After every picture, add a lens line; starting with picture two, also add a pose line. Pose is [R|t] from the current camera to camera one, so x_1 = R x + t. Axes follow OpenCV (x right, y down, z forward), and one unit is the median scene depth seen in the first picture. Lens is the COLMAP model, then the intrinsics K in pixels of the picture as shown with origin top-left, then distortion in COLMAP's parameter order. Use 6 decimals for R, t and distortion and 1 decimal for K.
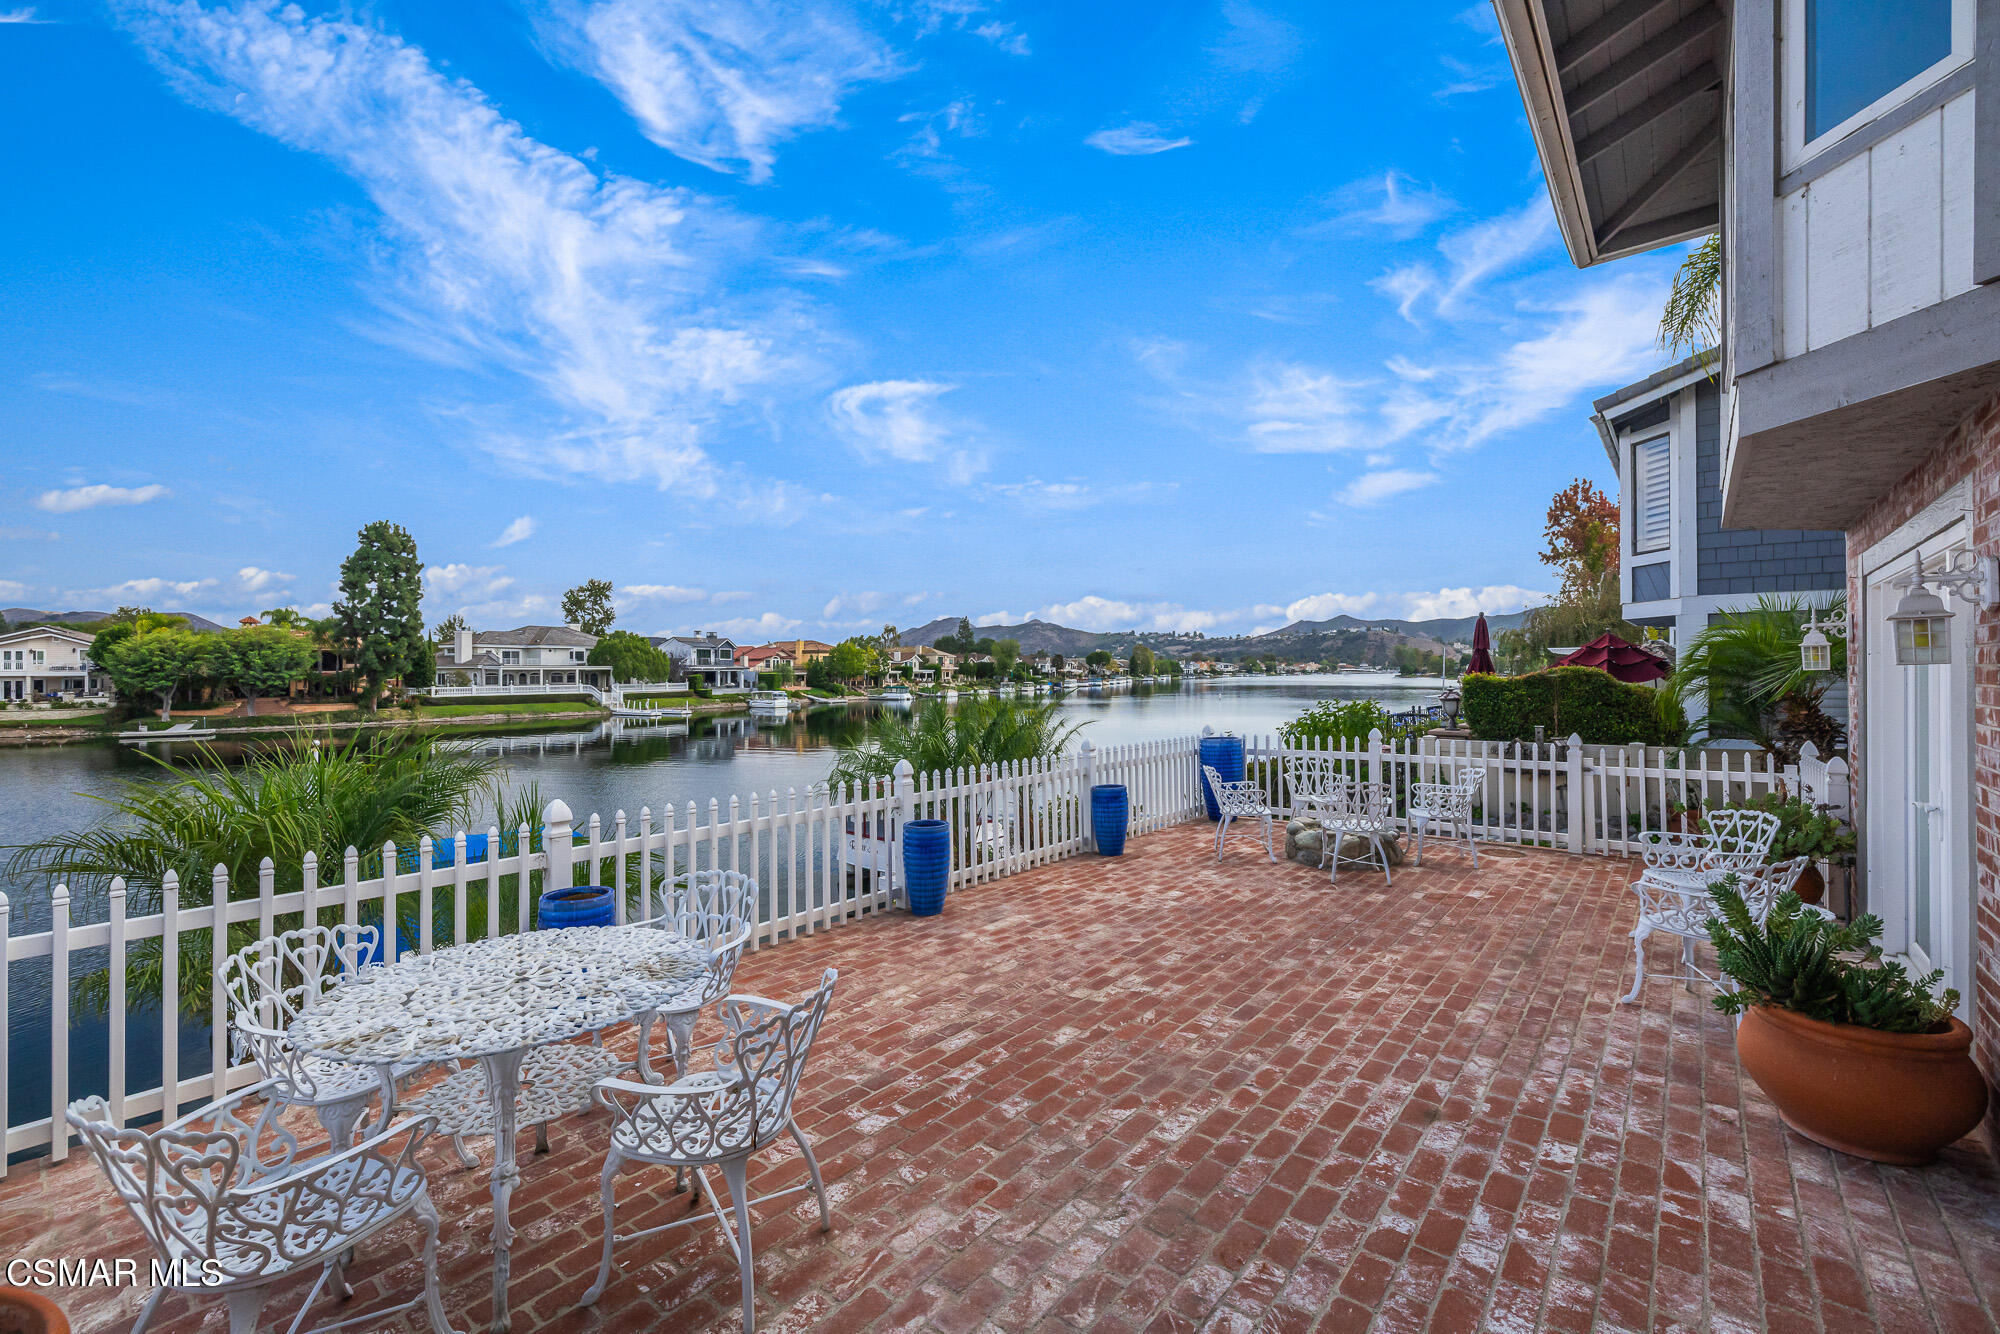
lens RADIAL K [[840.5, 0, 1002.9], [0, 840.5, 660.1], [0, 0, 1]] dist [0.001523, 0.000299]
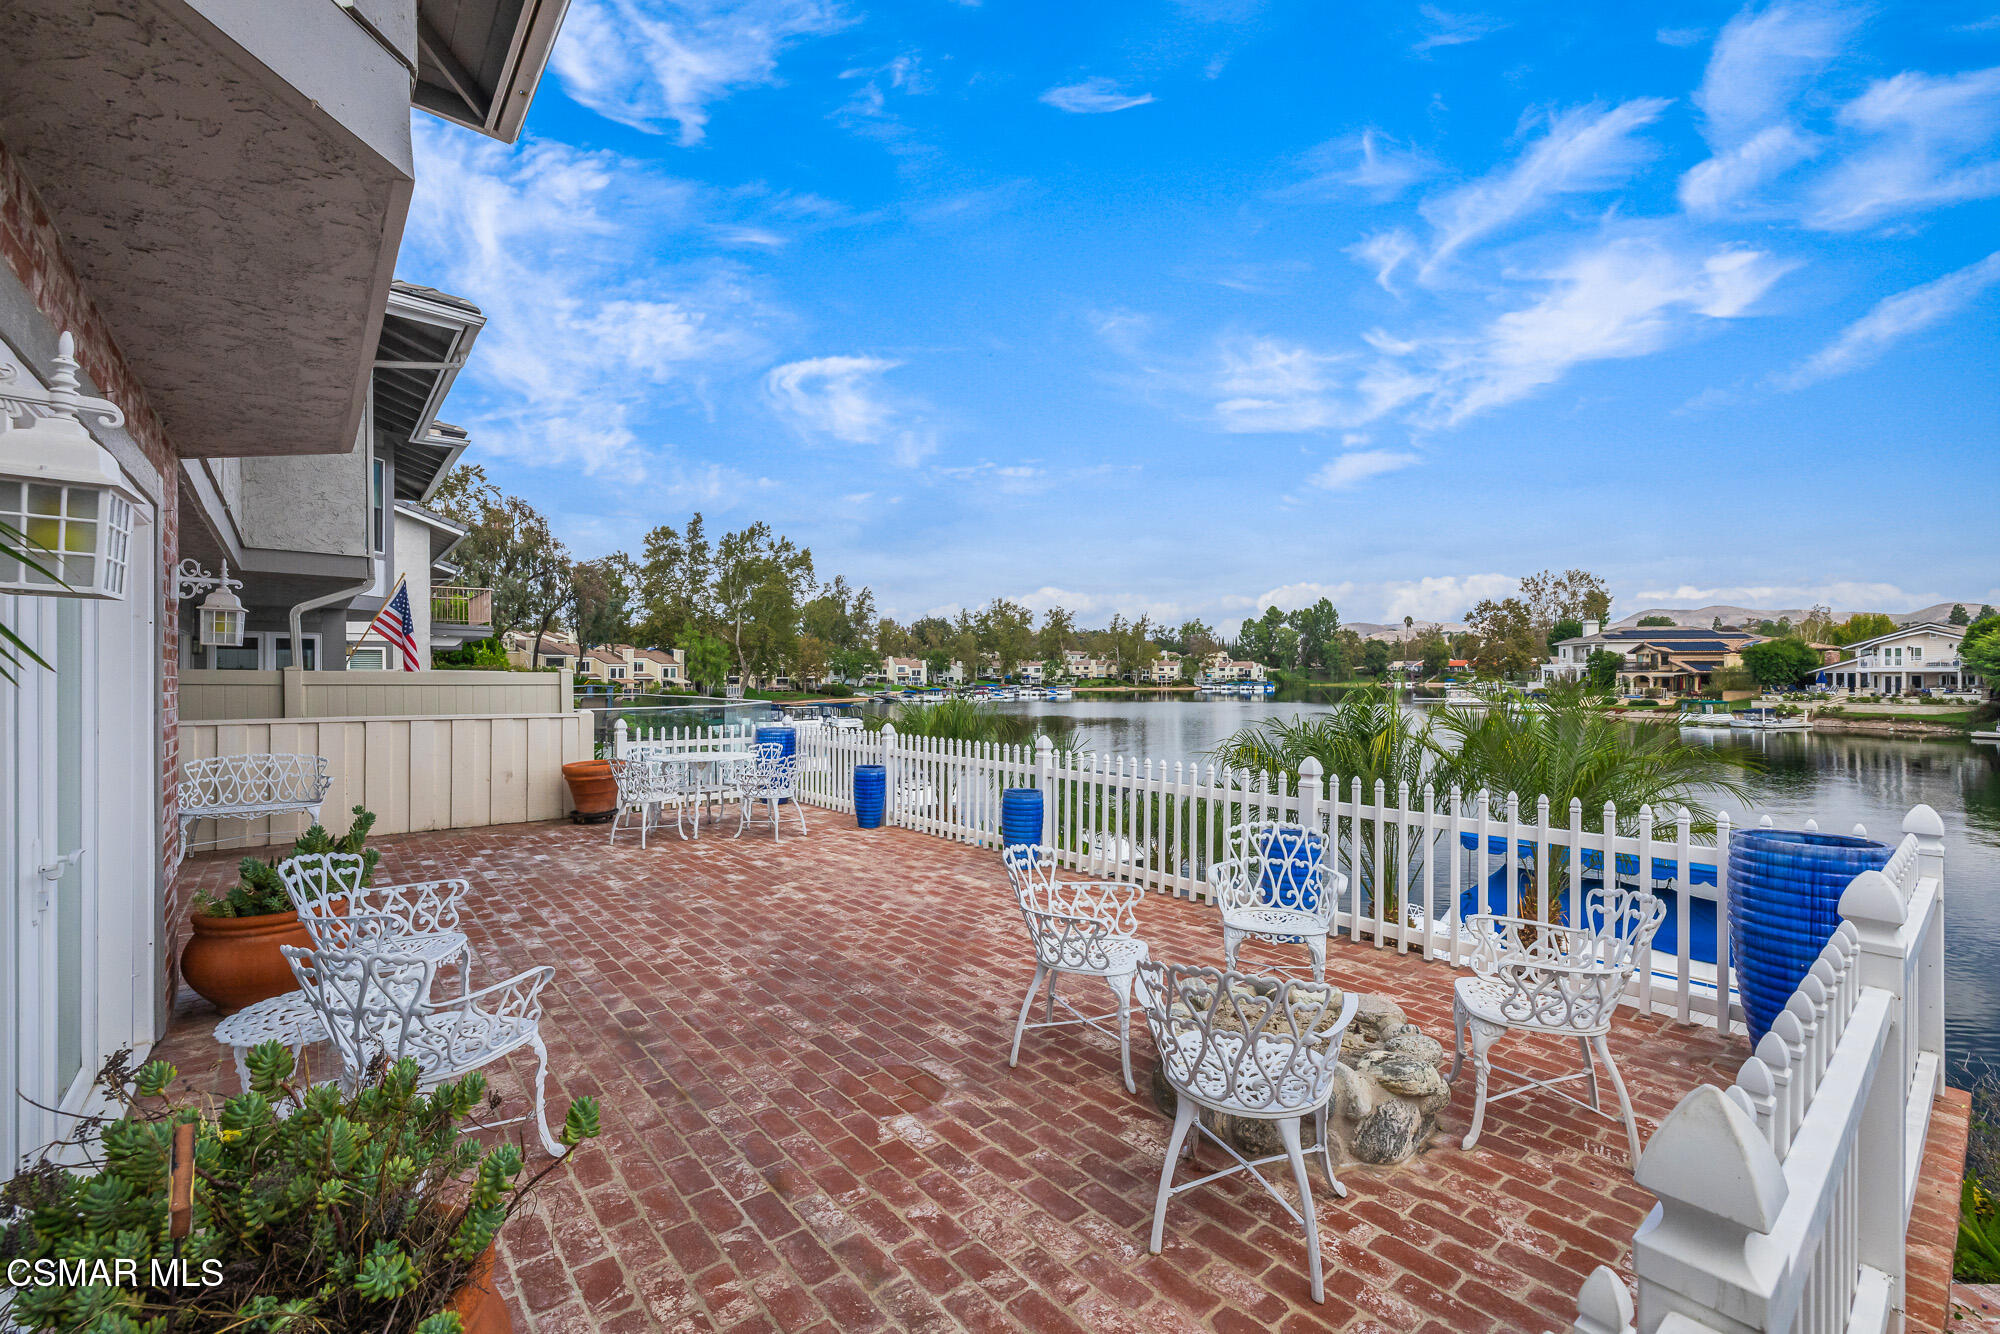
lens RADIAL K [[843.4, 0, 1000.5], [0, 843.4, 672.8], [0, 0, 1]] dist [0.002265, 0.000734]
pose [[-0.183782, 0.004415, -0.982957, 0.068776], [0.014237, 0.999897, 0.001829, 0.001949], [0.982864, -0.013658, -0.183826, 0.077630]]
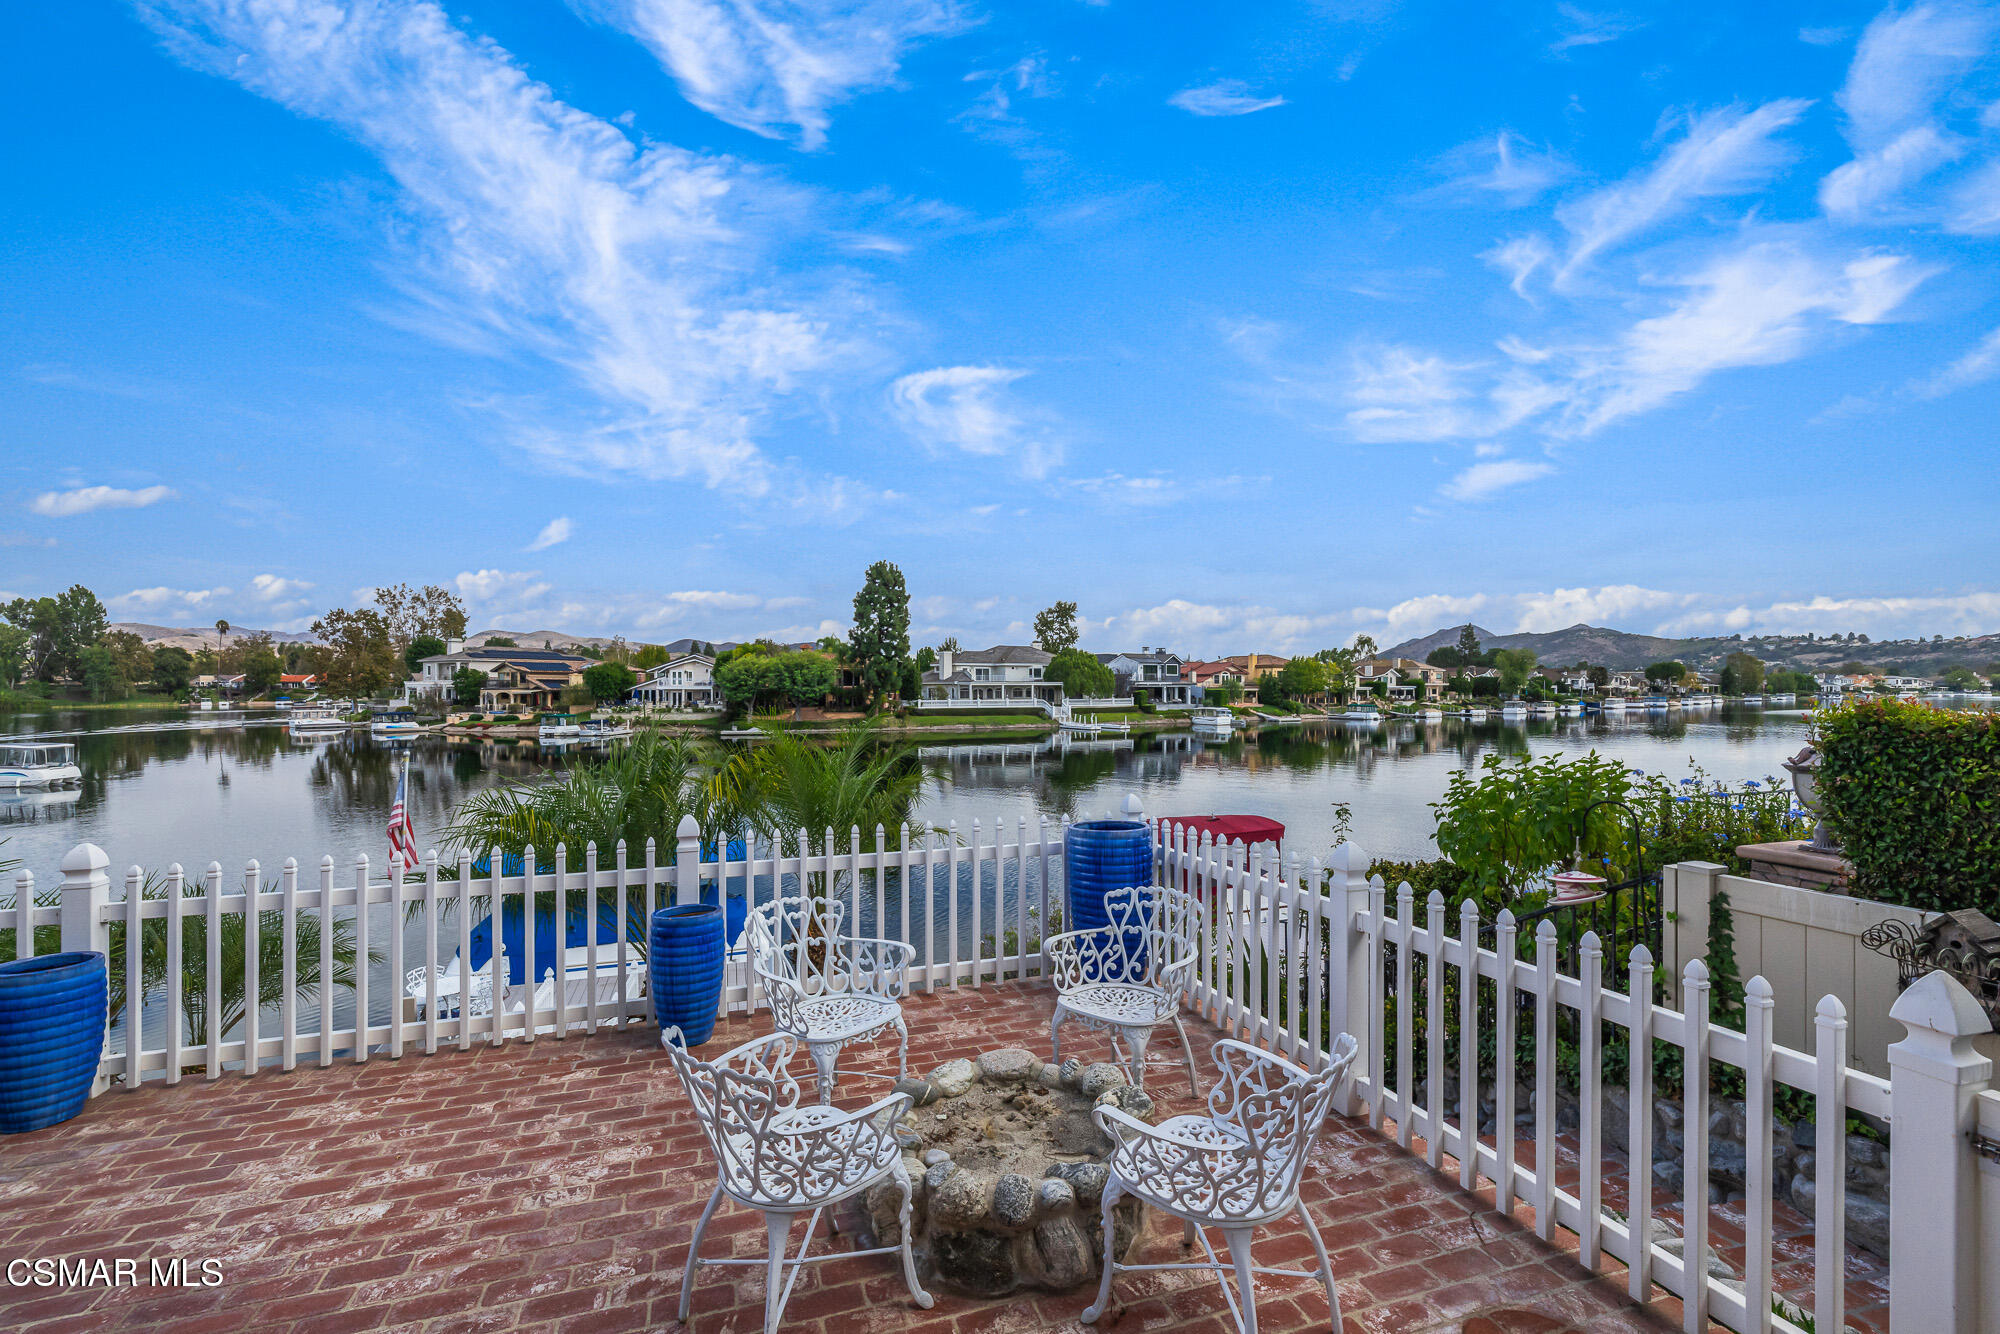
lens RADIAL K [[851.7, 0, 999.2], [0, 851.7, 690.9], [0, 0, 1]] dist [0.000555, 0.001347]
pose [[0.846541, 0.004937, -0.532301, 0.050225], [0.004592, 0.999852, 0.016576, 0.000341], [0.532304, -0.016476, 0.846393, 0.057041]]
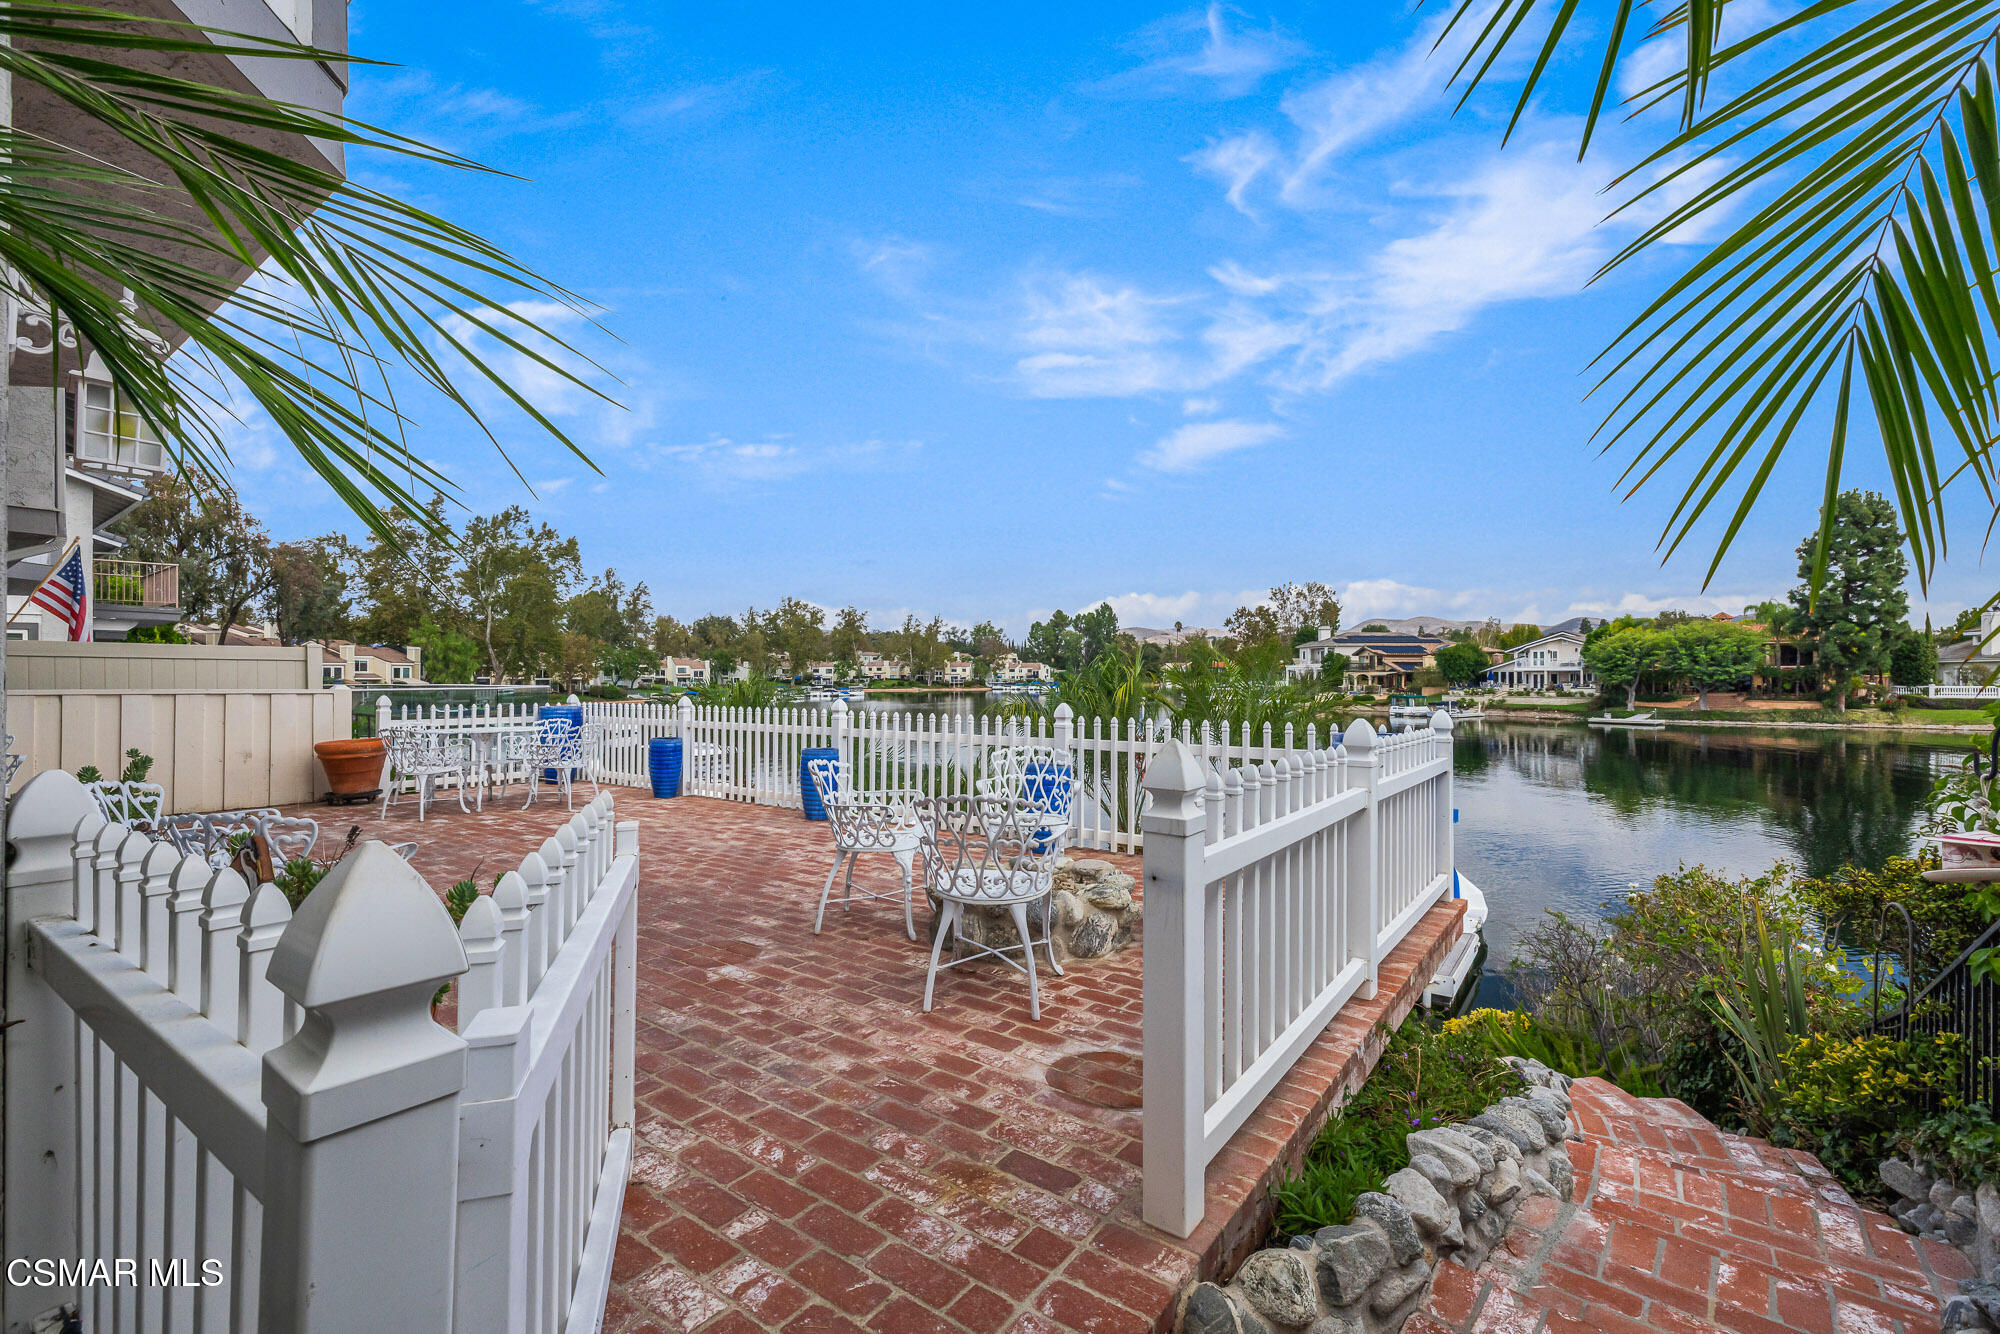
lens RADIAL K [[849.0, 0, 1000.1], [0, 849.0, 674.6], [0, 0, 1]] dist [0.002151, 0.000006]
pose [[0.057674, 0.004341, -0.998326, 0.077858], [0.014477, 0.999882, 0.005184, 0.005110], [0.998230, -0.014752, 0.057605, 0.078460]]
